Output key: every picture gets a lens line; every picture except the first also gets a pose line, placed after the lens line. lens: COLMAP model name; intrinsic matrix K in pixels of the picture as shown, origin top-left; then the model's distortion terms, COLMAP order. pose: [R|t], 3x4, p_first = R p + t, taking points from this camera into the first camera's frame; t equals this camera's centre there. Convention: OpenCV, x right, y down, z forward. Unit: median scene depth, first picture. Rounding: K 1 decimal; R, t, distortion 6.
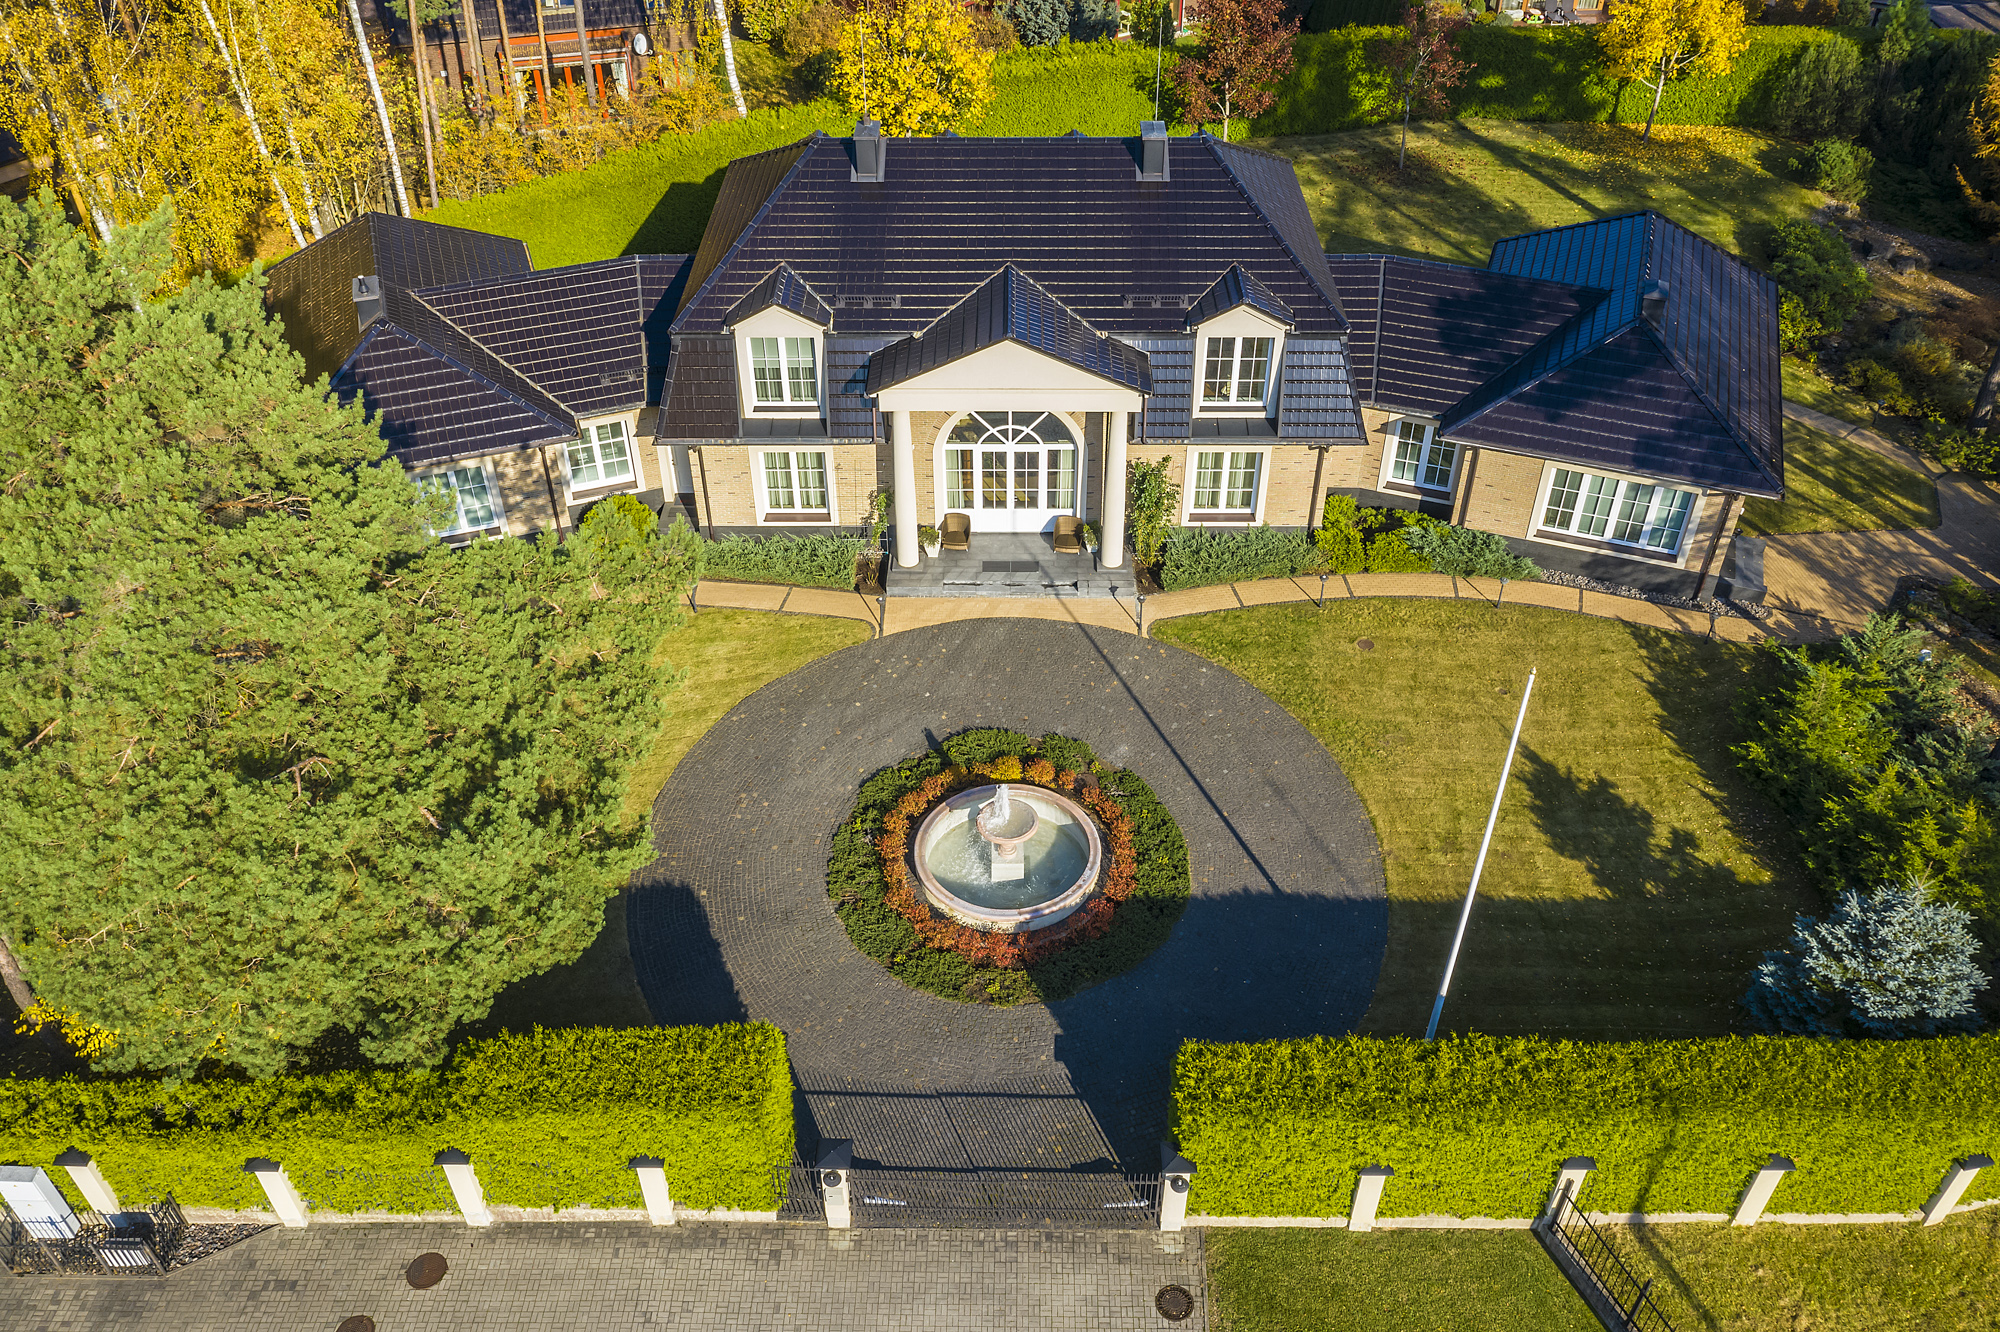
lens RADIAL K [[1585.4, 0, 938.0], [0, 1585.4, 664.6], [0, 0, 1]] dist [-0.010158, -0.006294]
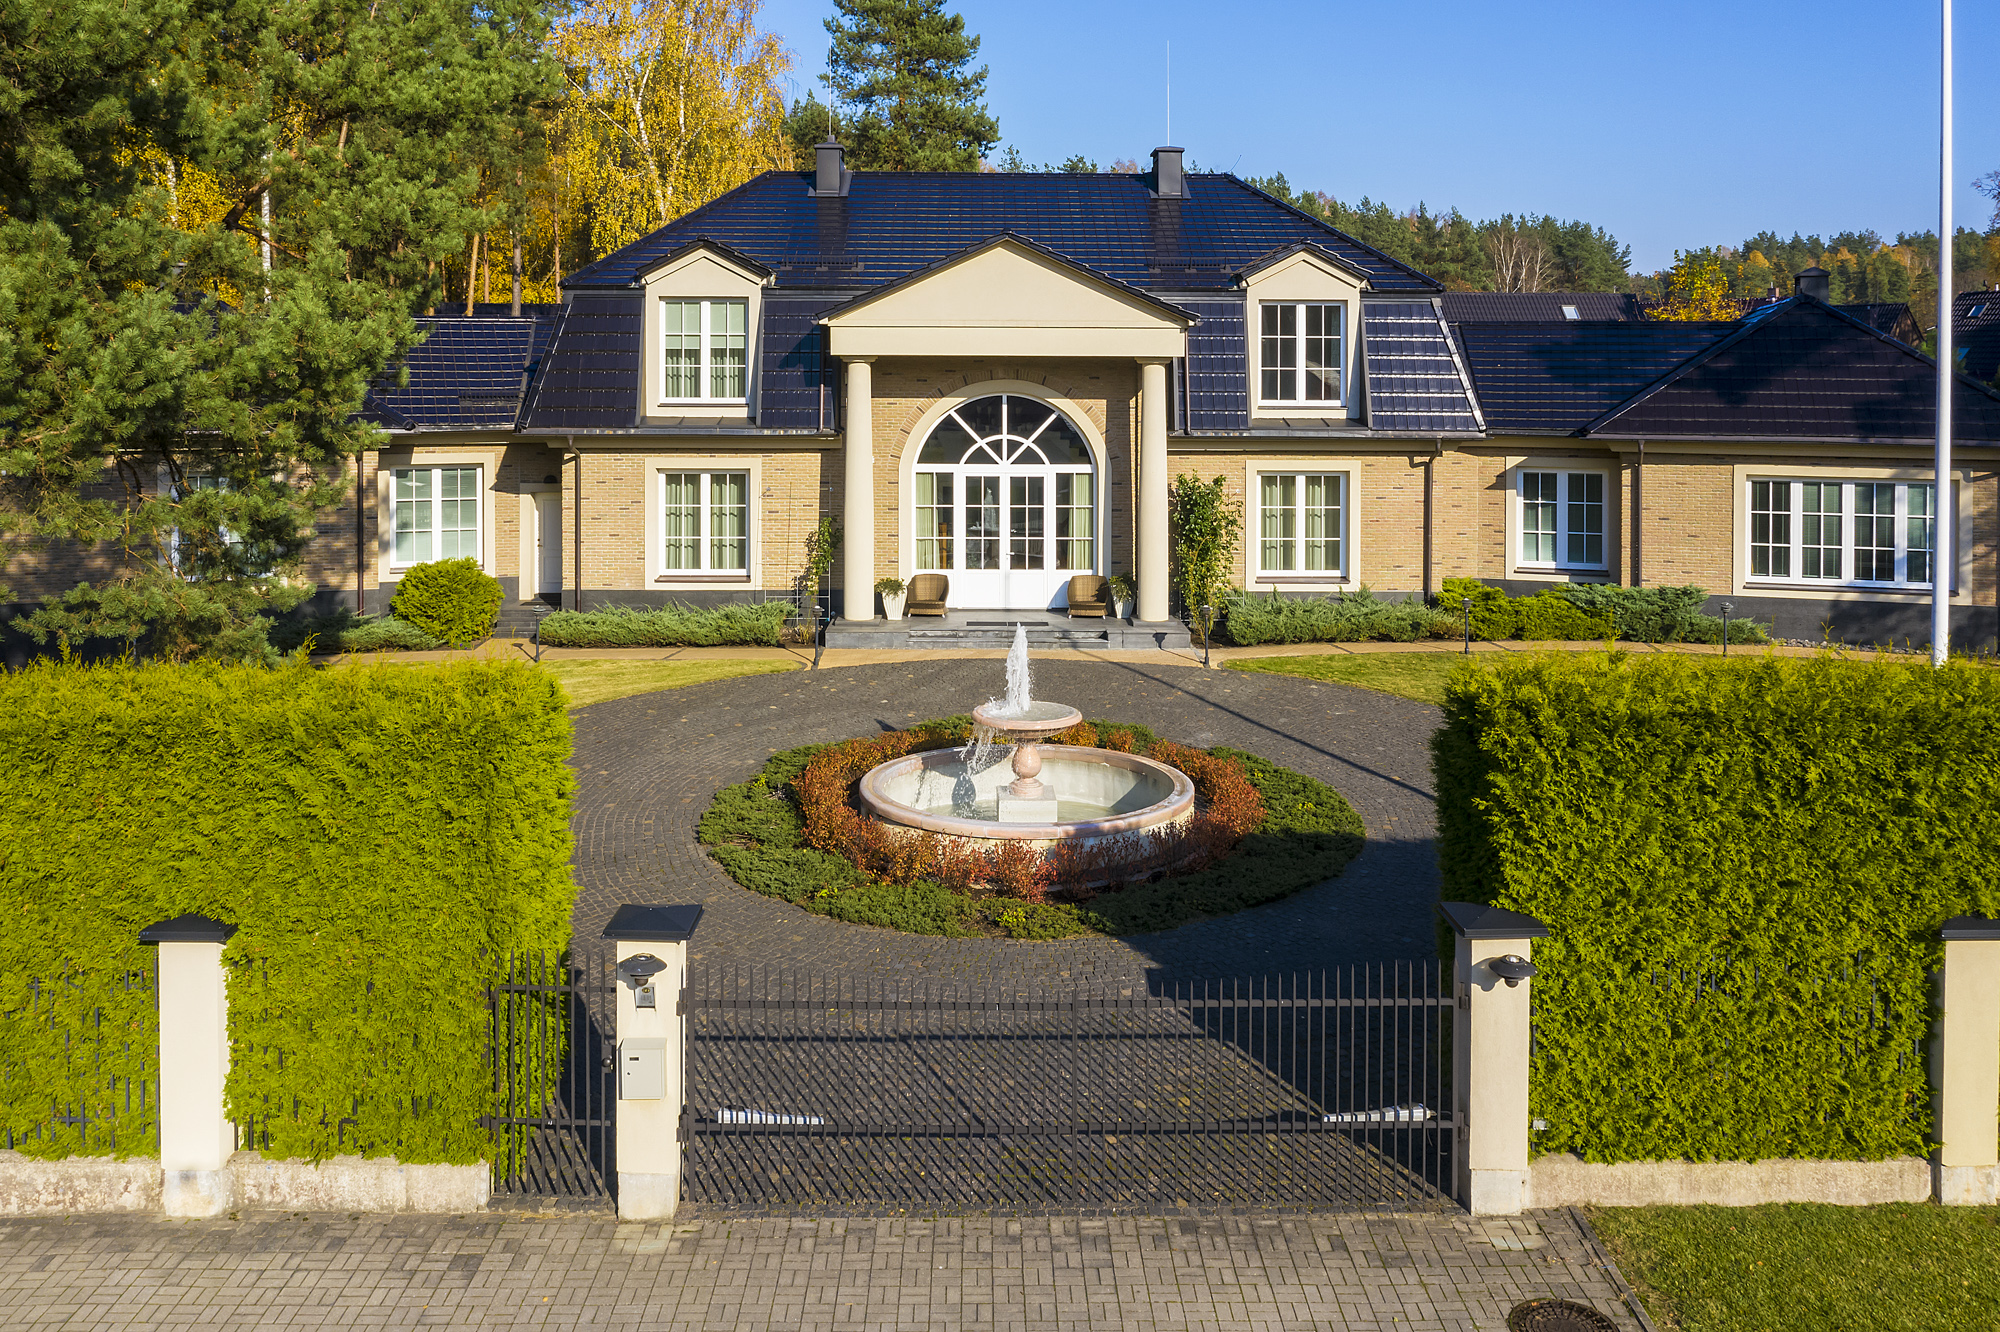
lens RADIAL K [[1585.4, 0, 938.0], [0, 1585.4, 664.6], [0, 0, 1]] dist [-0.010158, -0.006294]
pose [[0.999077, 0.029014, 0.031664, -0.005830], [-0.003010, 0.782777, -0.622295, 0.390774], [-0.042841, 0.621625, 0.782142, 0.486170]]
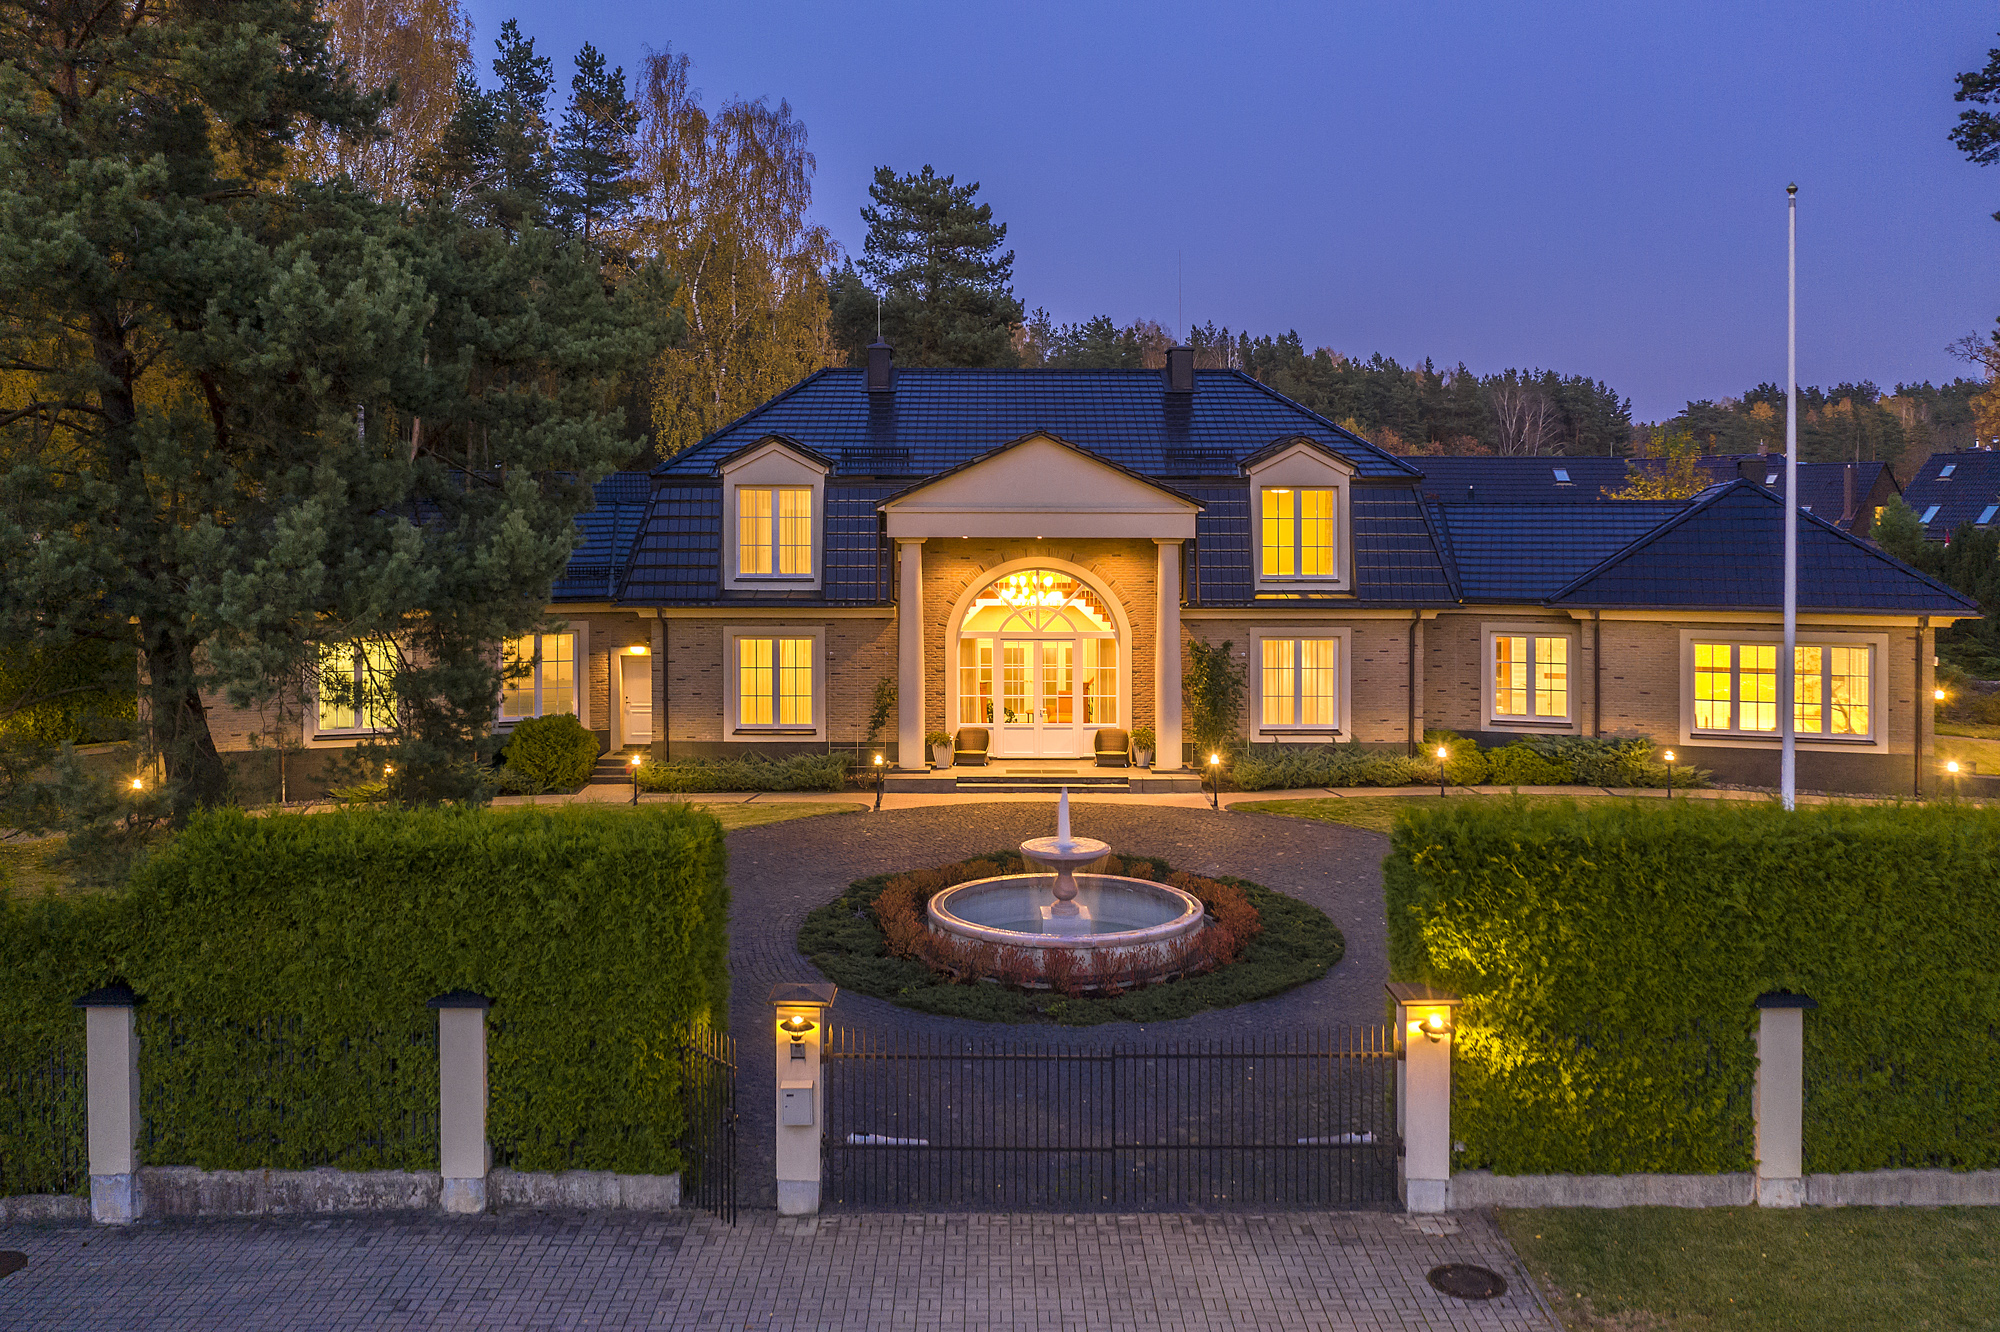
lens RADIAL K [[1587.4, 0, 925.3], [0, 1587.4, 818.0], [0, 0, 1]] dist [-0.020910, -0.004763]
pose [[0.999474, 0.028035, 0.016291, -0.025845], [-0.012011, 0.786805, -0.617085, 0.459607], [-0.030117, 0.616565, 0.786728, 0.401116]]
